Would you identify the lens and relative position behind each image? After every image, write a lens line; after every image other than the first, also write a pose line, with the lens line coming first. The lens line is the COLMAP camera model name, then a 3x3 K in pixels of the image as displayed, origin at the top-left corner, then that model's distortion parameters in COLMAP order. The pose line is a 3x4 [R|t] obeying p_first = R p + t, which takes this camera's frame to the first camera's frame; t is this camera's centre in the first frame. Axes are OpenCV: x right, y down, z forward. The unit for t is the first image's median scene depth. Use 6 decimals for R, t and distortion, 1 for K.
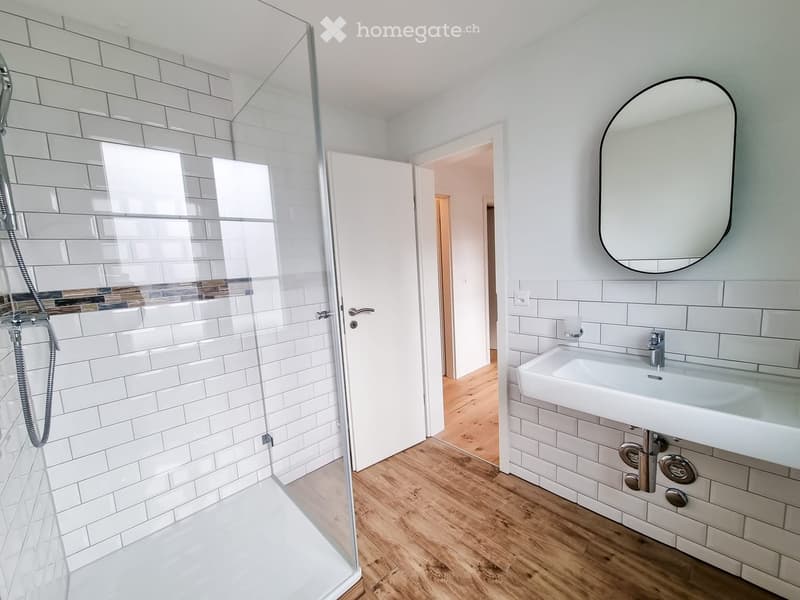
lens RADIAL K [[328.8, 0, 399.9], [0, 328.8, 303.7], [0, 0, 1]] dist [-0.000707, -0.000338]
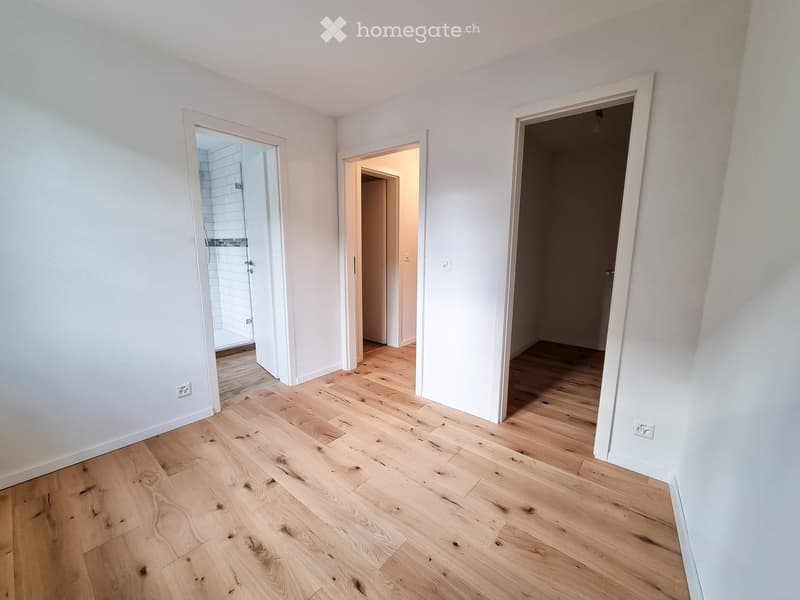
lens RADIAL K [[328.8, 0, 399.9], [0, 328.8, 303.7], [0, 0, 1]] dist [-0.000707, -0.000338]
pose [[0.118386, 0.220034, -0.968282, 1.334623], [-0.143349, 0.968712, 0.202605, -0.184639], [0.982566, 0.114817, 0.146224, 1.312524]]
